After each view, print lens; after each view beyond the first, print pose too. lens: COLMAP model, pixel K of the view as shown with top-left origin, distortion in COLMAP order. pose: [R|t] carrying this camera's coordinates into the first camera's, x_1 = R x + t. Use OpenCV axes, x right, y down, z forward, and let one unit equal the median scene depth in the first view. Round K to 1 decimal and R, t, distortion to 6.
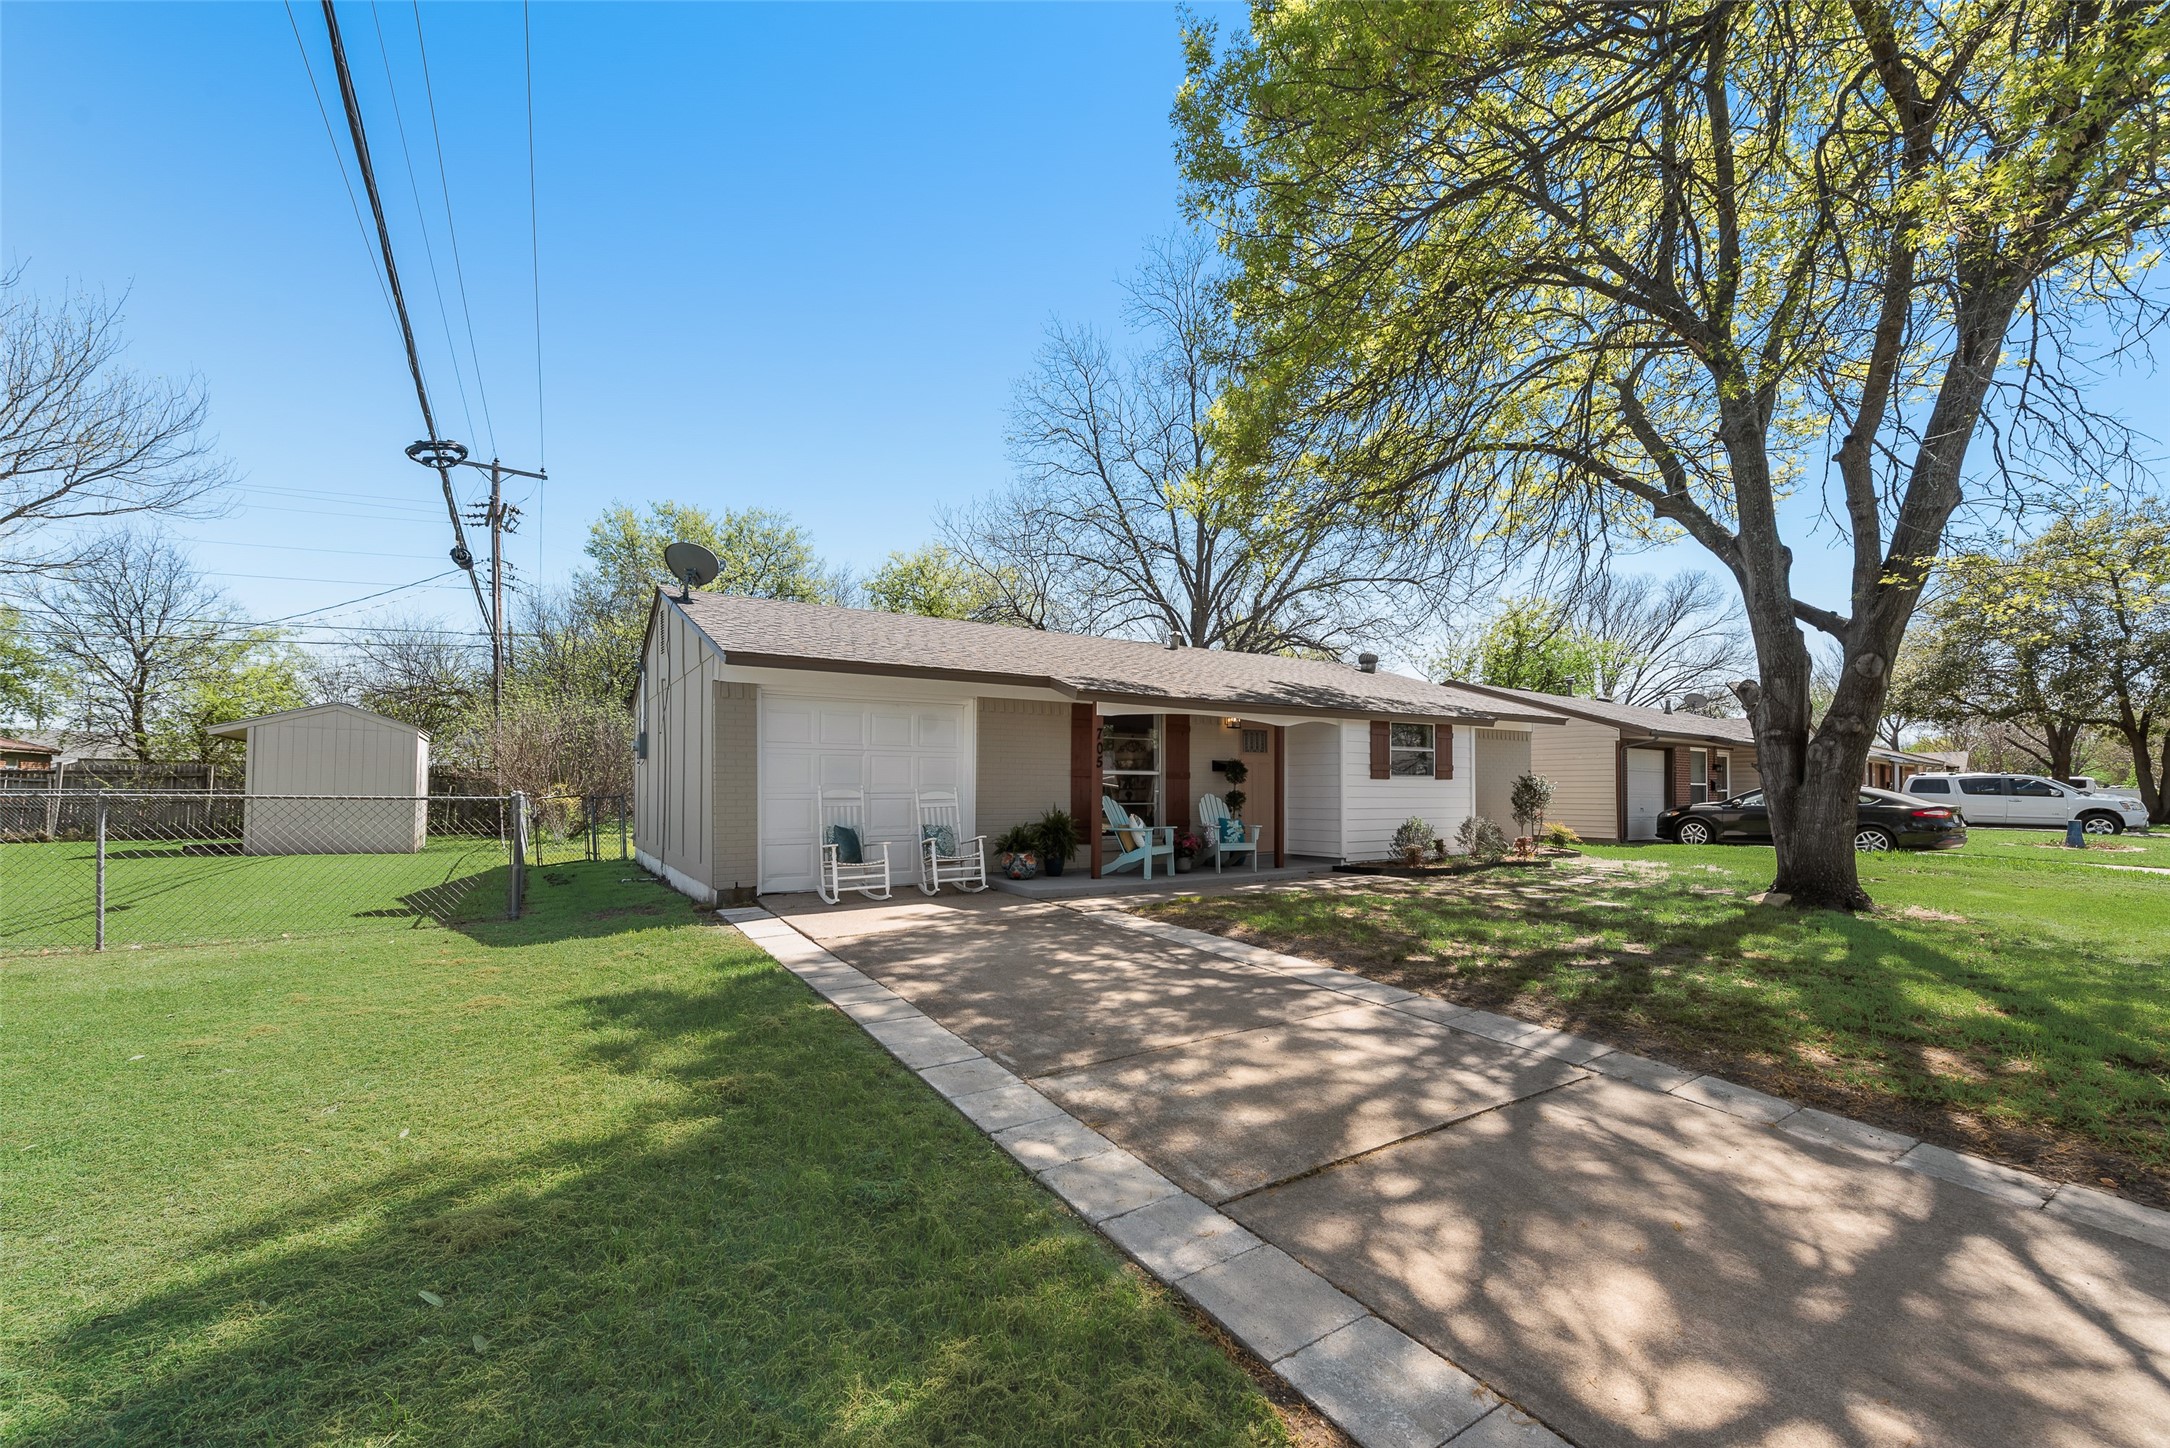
lens RADIAL K [[857.7, 0, 1085.0], [0, 857.7, 724.0], [0, 0, 1]] dist [0.012375, -0.000051]
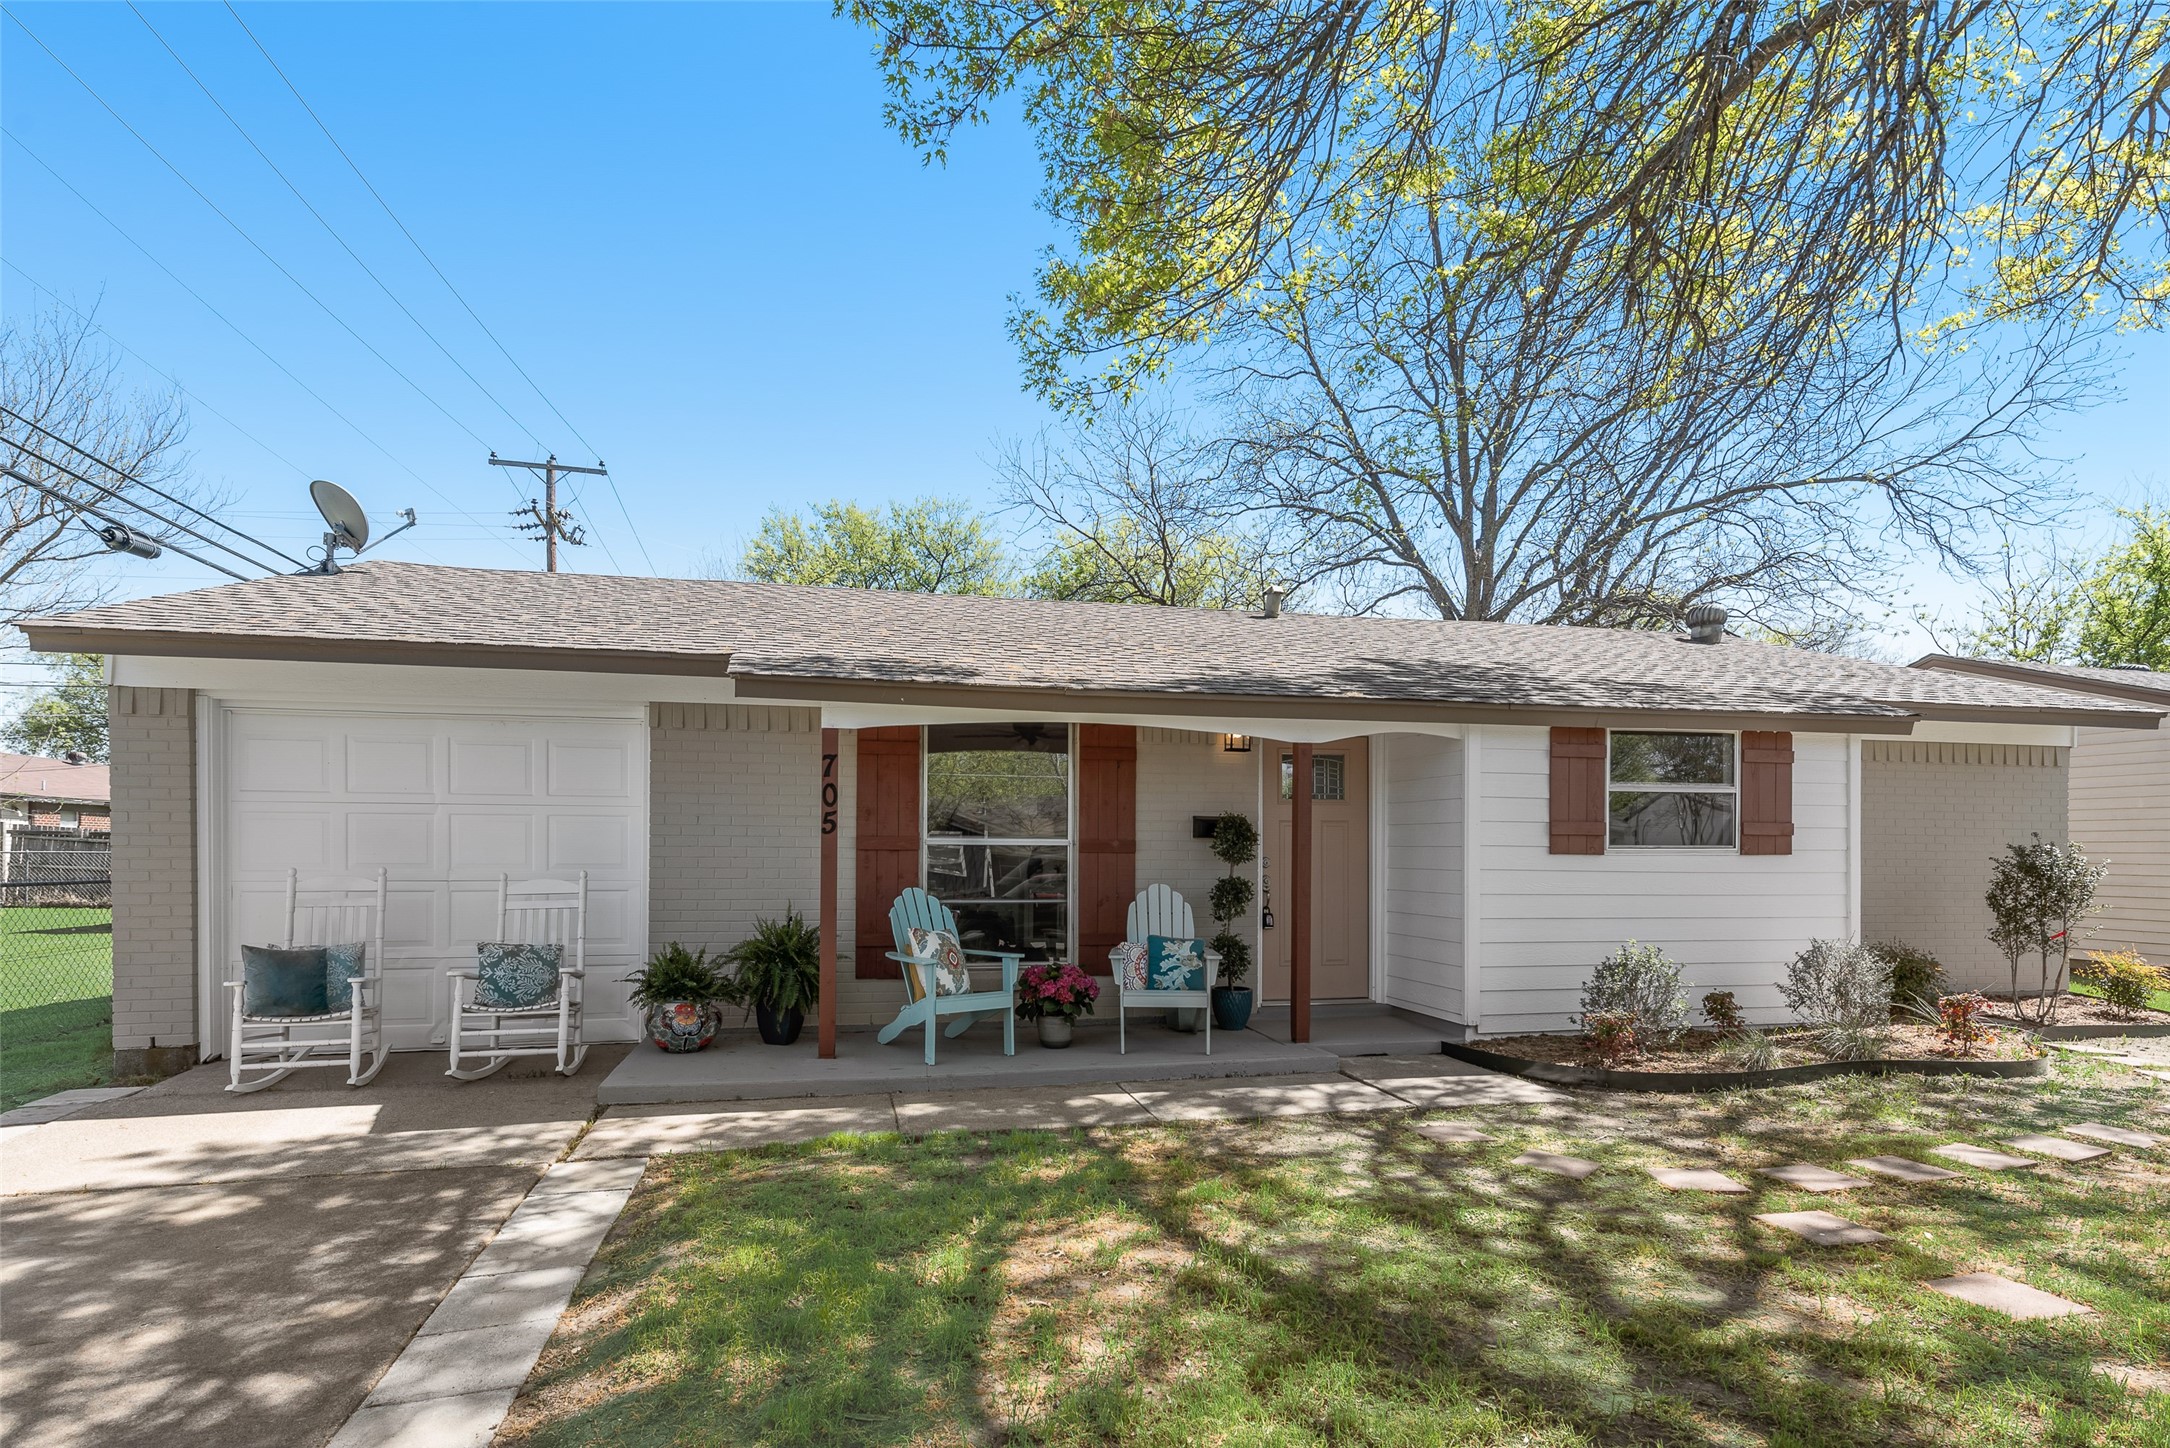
lens RADIAL K [[1075.8, 0, 1083.9], [0, 1075.8, 806.1], [0, 0, 1]] dist [0.019084, -0.011715]
pose [[0.939009, -0.009414, -0.343763, 0.300930], [0.021440, 0.999283, 0.031197, 0.015069], [0.343223, -0.036665, 0.938538, 0.376641]]
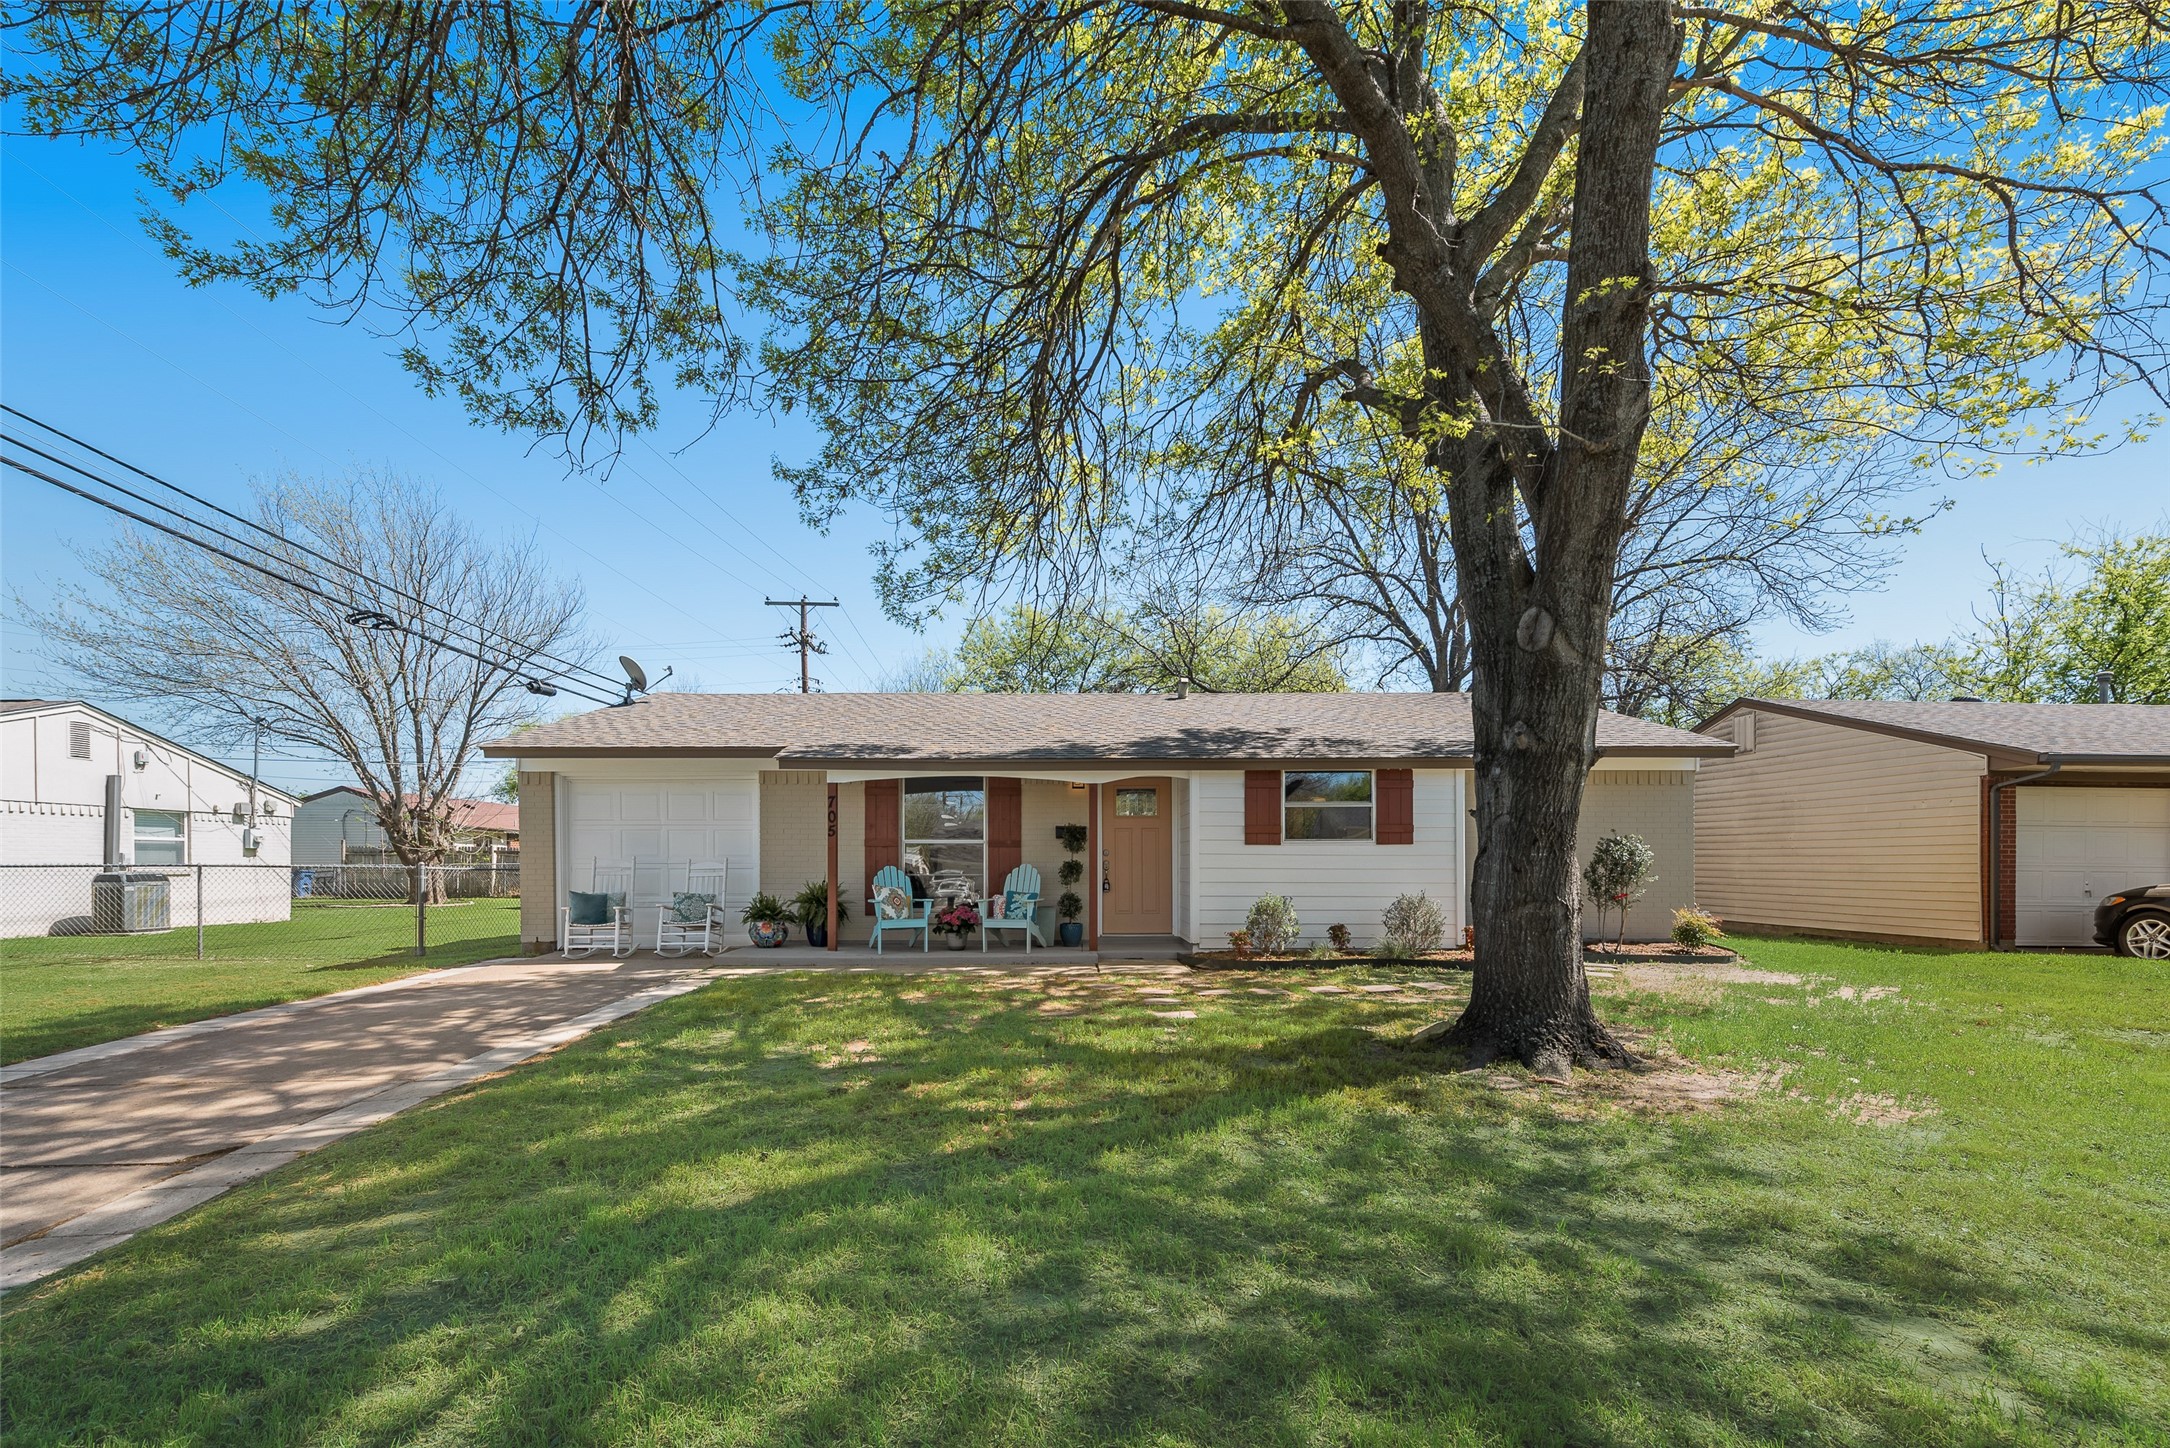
lens RADIAL K [[889.6, 0, 1093.2], [0, 889.6, 808.8], [0, 0, 1]] dist [0.016179, 0.000072]
pose [[0.853310, -0.034203, -0.520281, 0.645706], [0.041131, 0.999152, 0.001777, 0.024220], [0.519779, -0.022916, 0.853993, 0.234745]]
